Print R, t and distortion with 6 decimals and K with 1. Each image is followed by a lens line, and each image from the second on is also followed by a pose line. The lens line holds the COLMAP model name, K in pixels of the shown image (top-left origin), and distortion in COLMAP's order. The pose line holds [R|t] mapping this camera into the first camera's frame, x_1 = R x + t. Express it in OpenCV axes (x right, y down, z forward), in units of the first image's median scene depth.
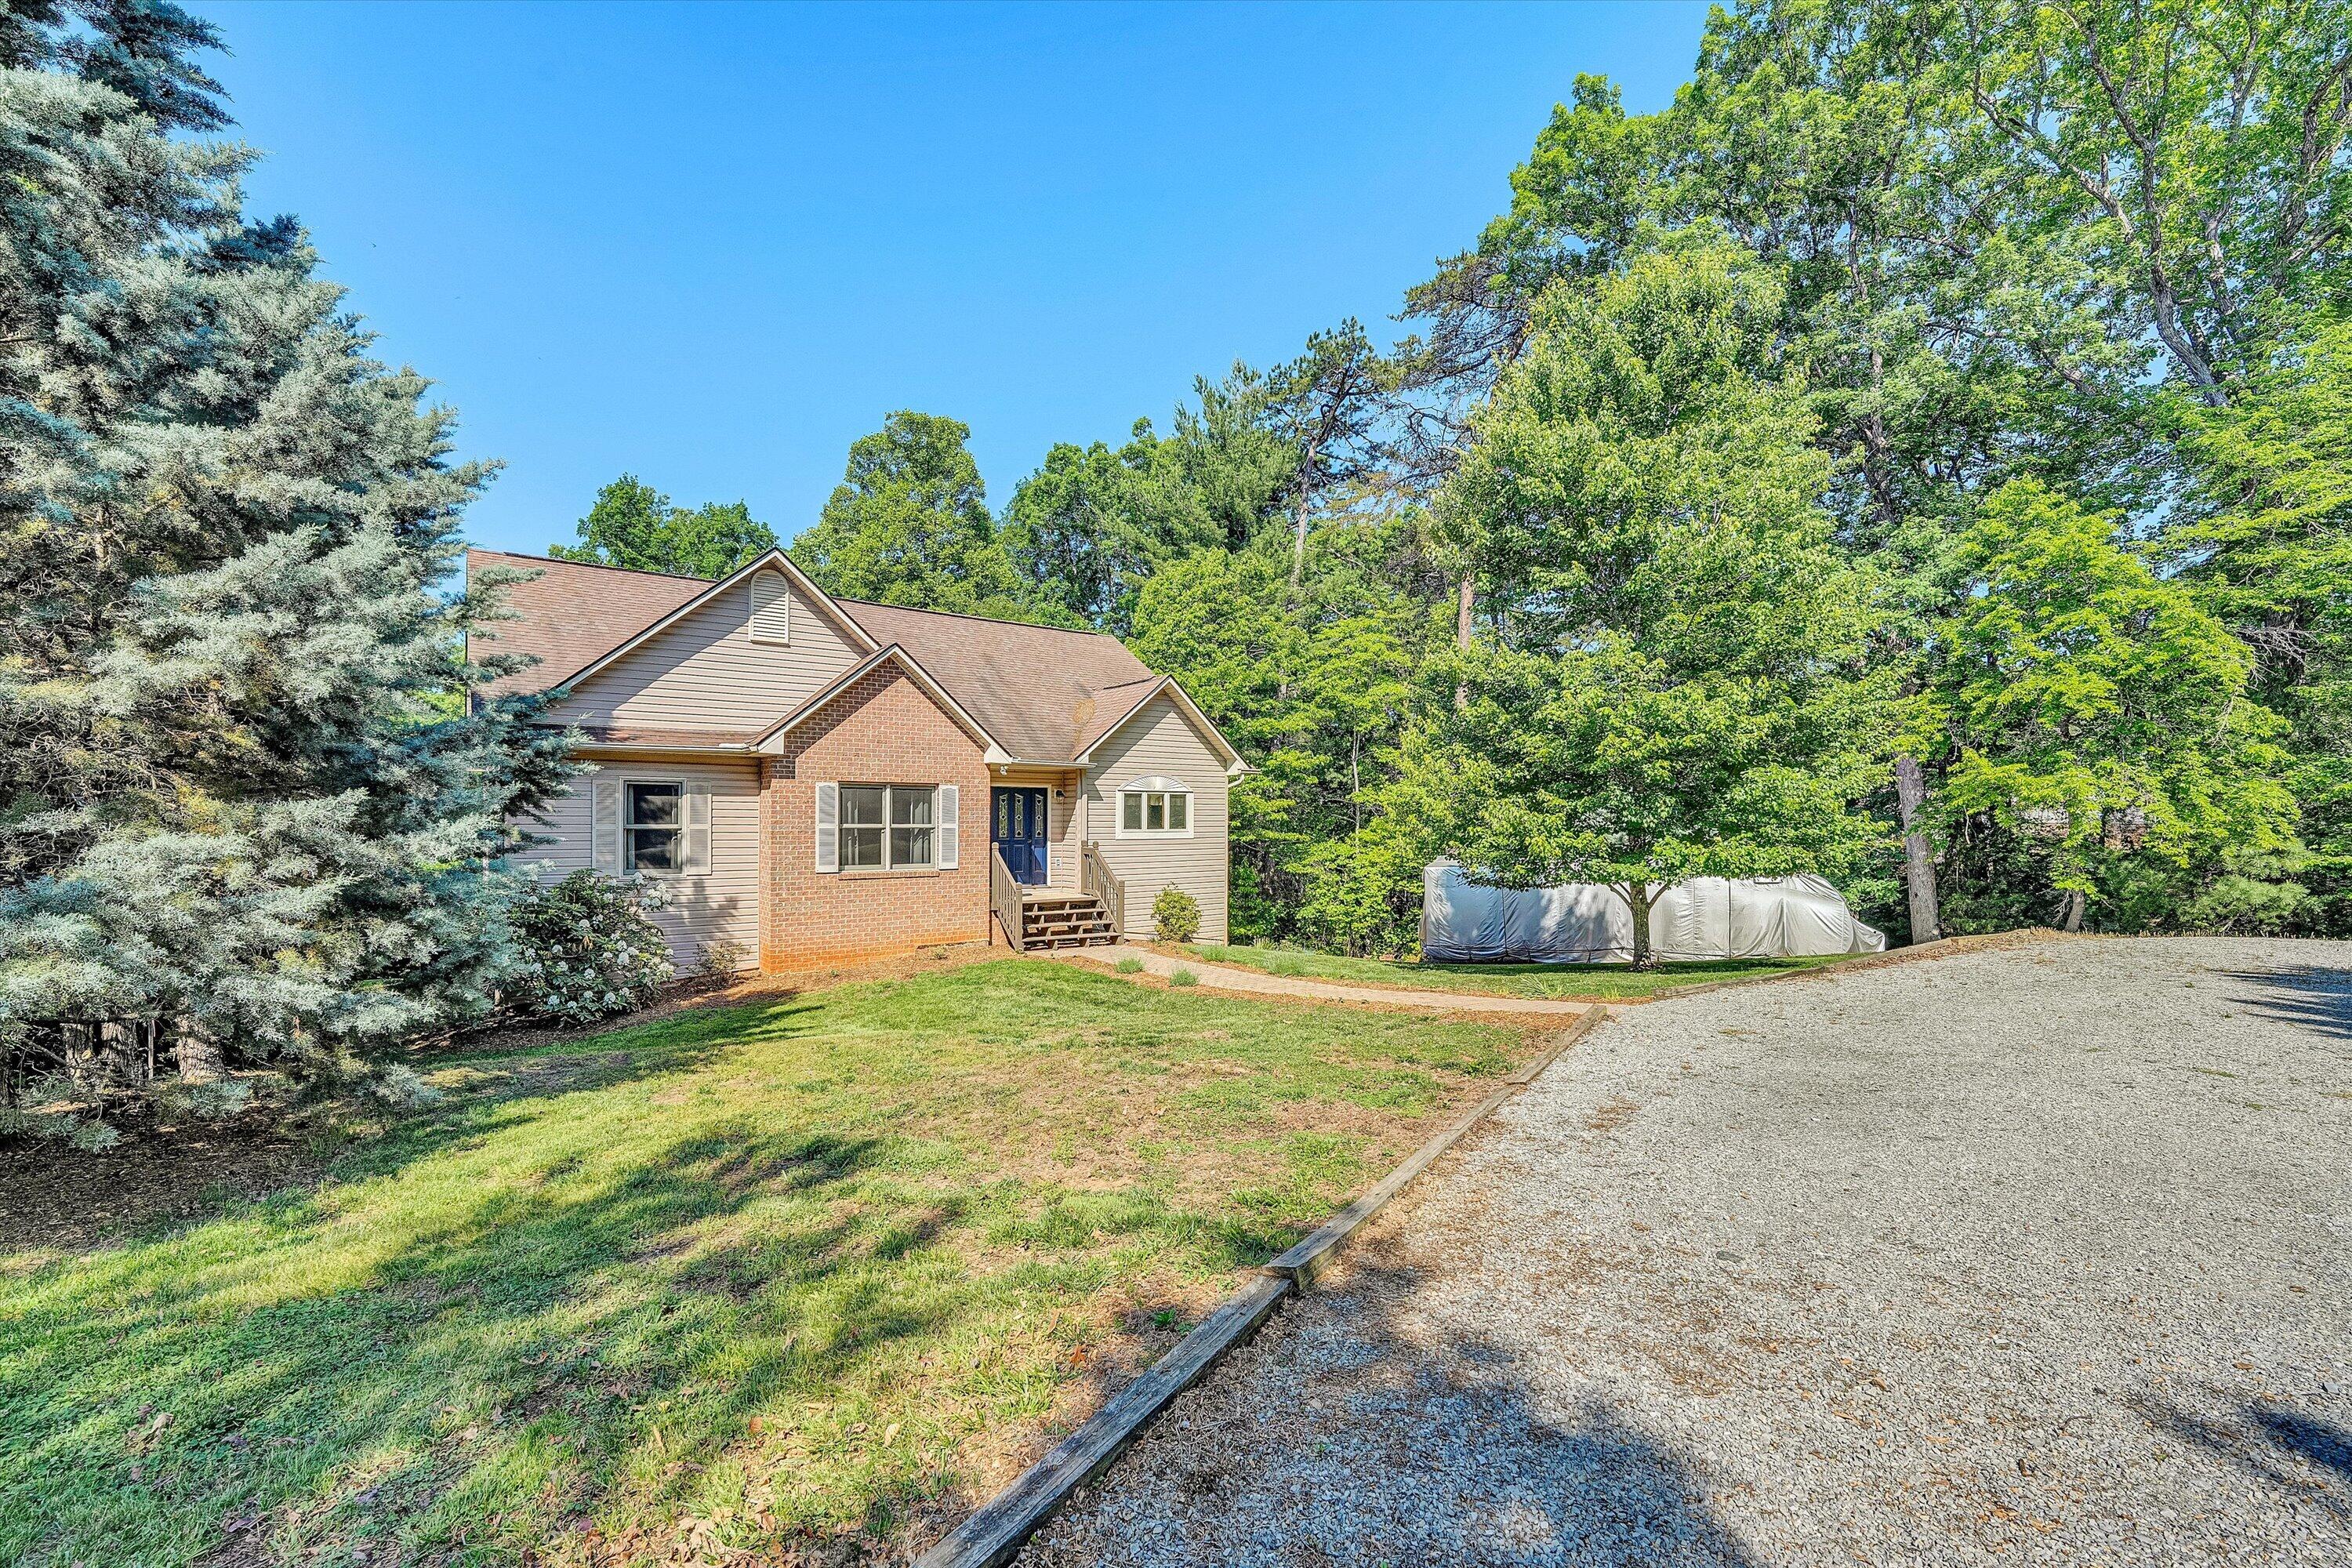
lens RADIAL K [[1027.4, 0, 1176.7], [0, 1027.4, 782.1], [0, 0, 1]] dist [-0.000280, -0.000107]
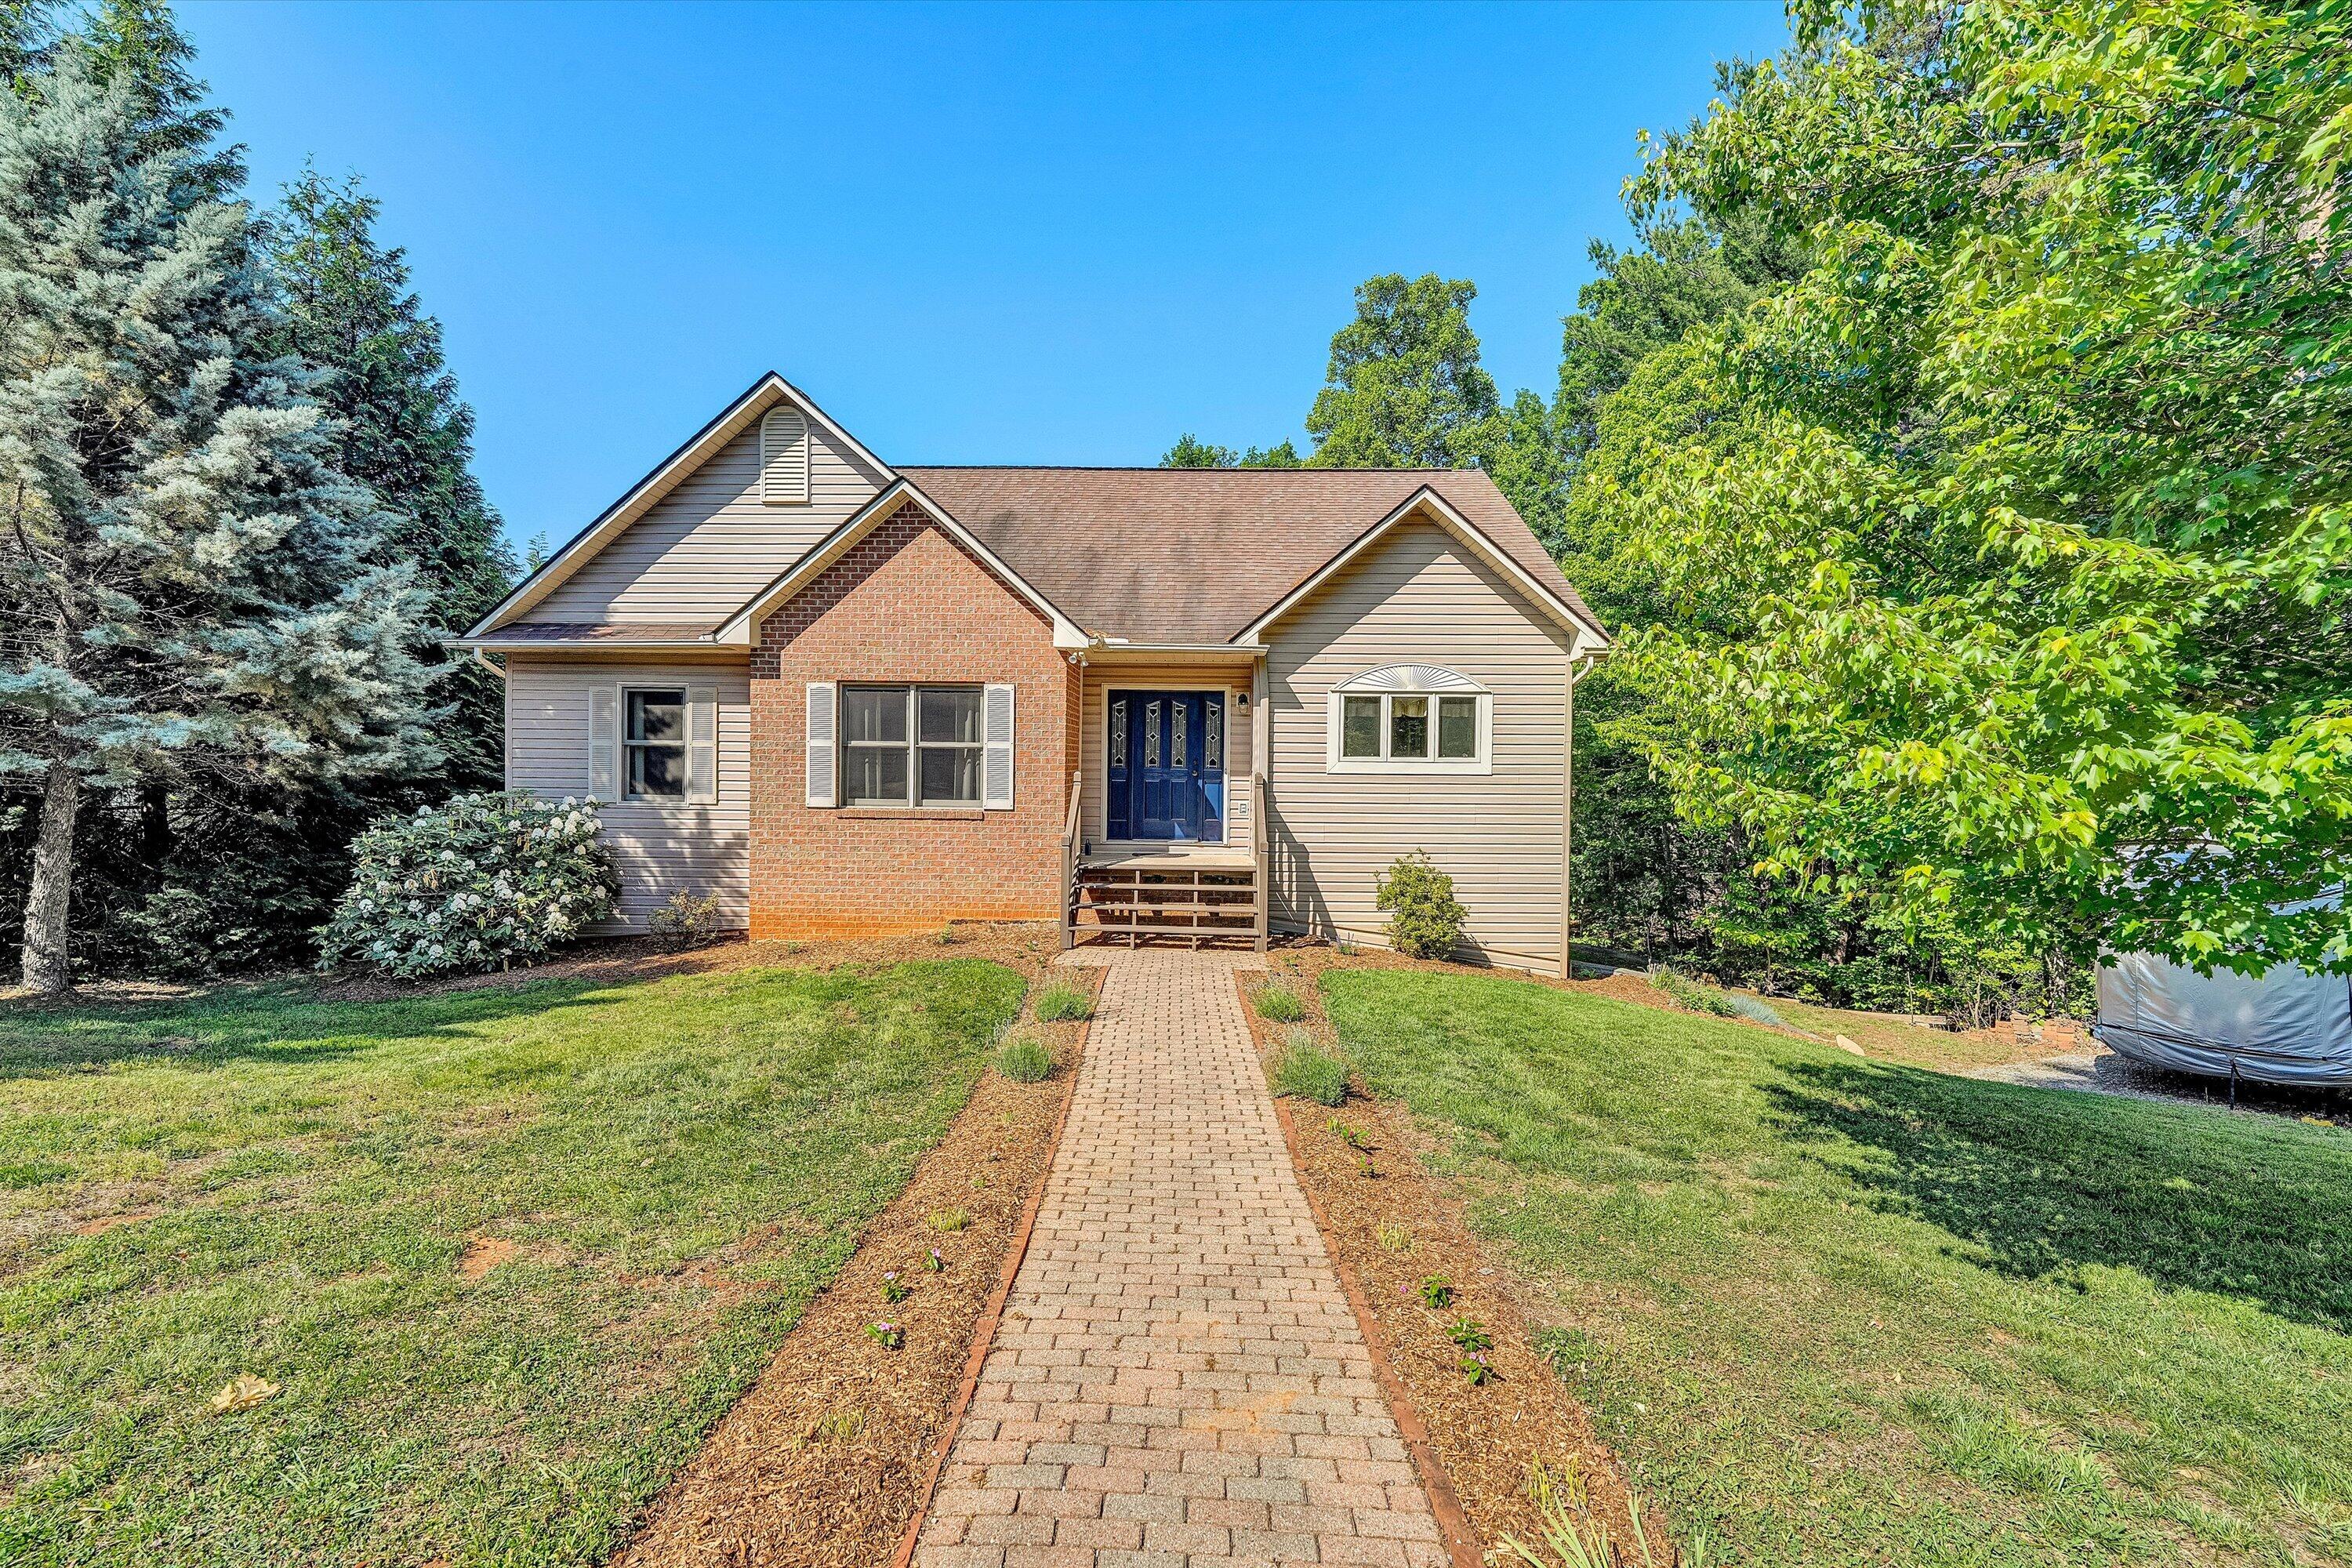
lens RADIAL K [[965.2, 0, 1176.2], [0, 965.2, 769.4], [0, 0, 1]] dist [-0.007090, -0.000446]
pose [[0.776097, 0.013345, -0.630472, 0.264109], [0.012204, 0.999271, 0.036174, 0.037131], [0.630495, -0.035769, 0.775368, 0.586731]]
